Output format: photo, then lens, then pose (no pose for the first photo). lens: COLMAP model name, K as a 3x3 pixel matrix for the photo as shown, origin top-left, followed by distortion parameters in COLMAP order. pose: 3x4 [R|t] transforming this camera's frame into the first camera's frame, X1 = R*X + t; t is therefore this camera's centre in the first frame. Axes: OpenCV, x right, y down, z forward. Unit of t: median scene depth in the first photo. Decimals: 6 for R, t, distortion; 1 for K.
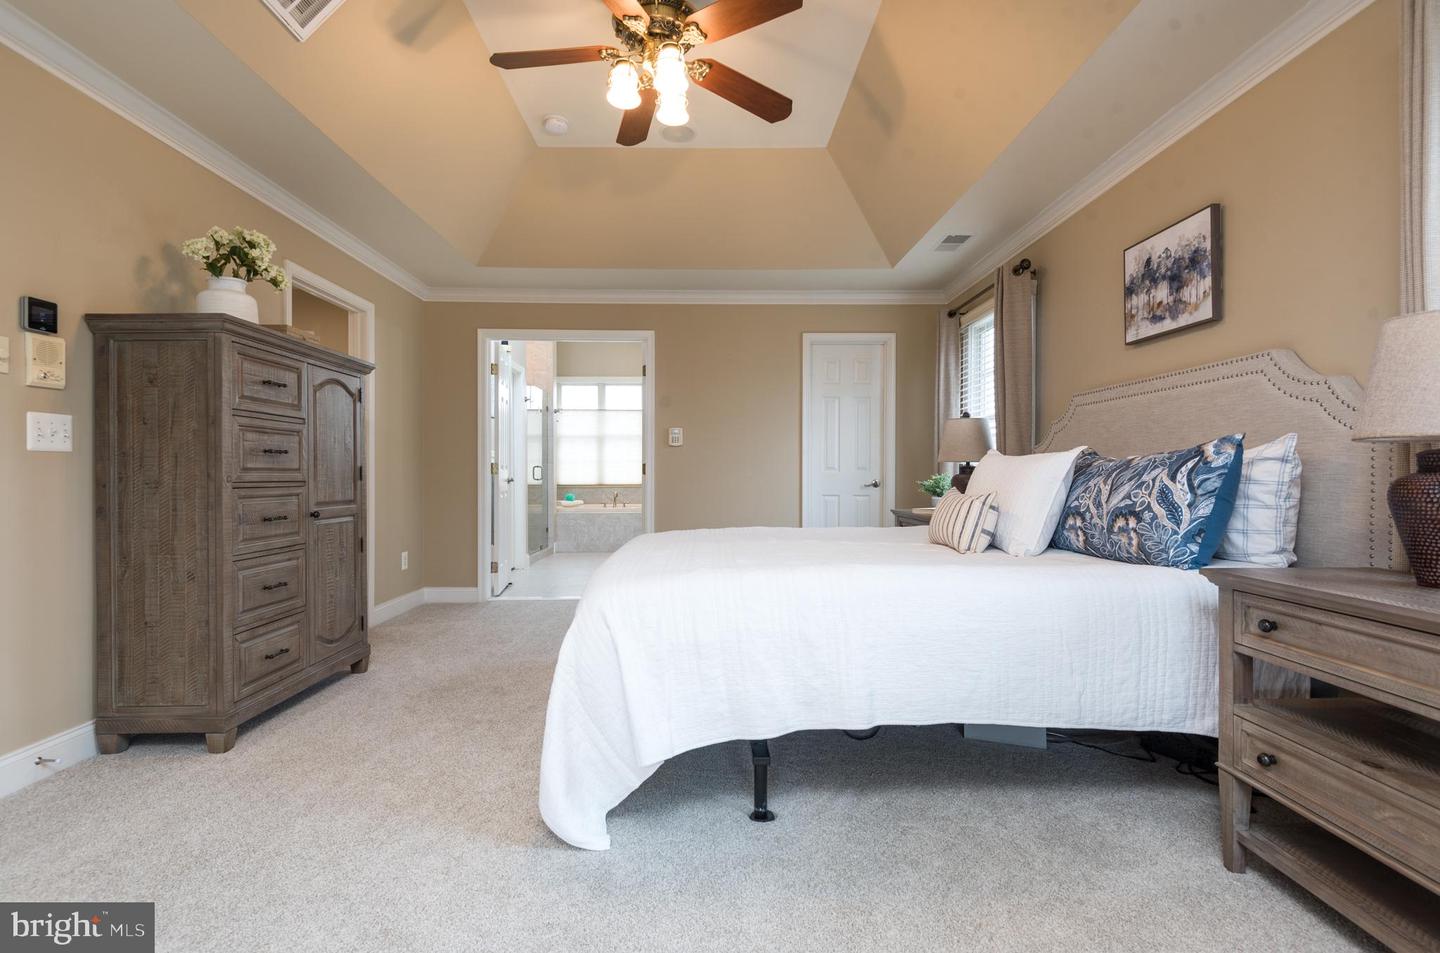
lens RADIAL K [[683.3, 0, 708.4], [0, 683.3, 477.7], [0, 0, 1]] dist [-0.024015, -0.004258]
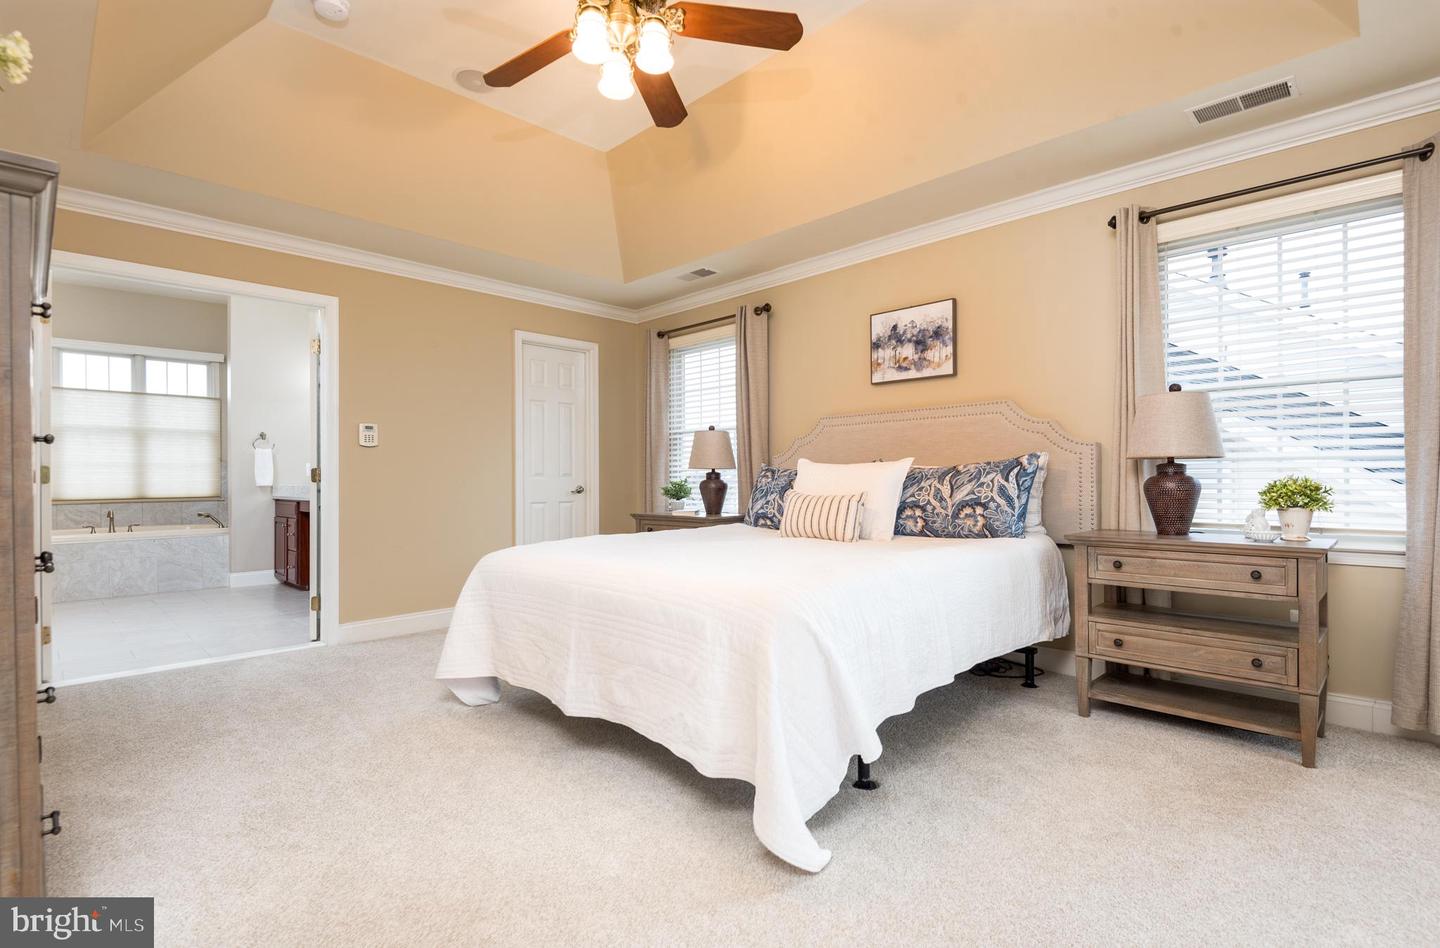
lens RADIAL K [[683.3, 0, 710.7], [0, 683.3, 476.2], [0, 0, 1]] dist [-0.024015, -0.004258]
pose [[0.705690, 0.002024, 0.708517, -0.706409], [0.009407, 0.999881, -0.012225, 0.004090], [-0.708458, 0.015292, 0.705587, 0.311823]]
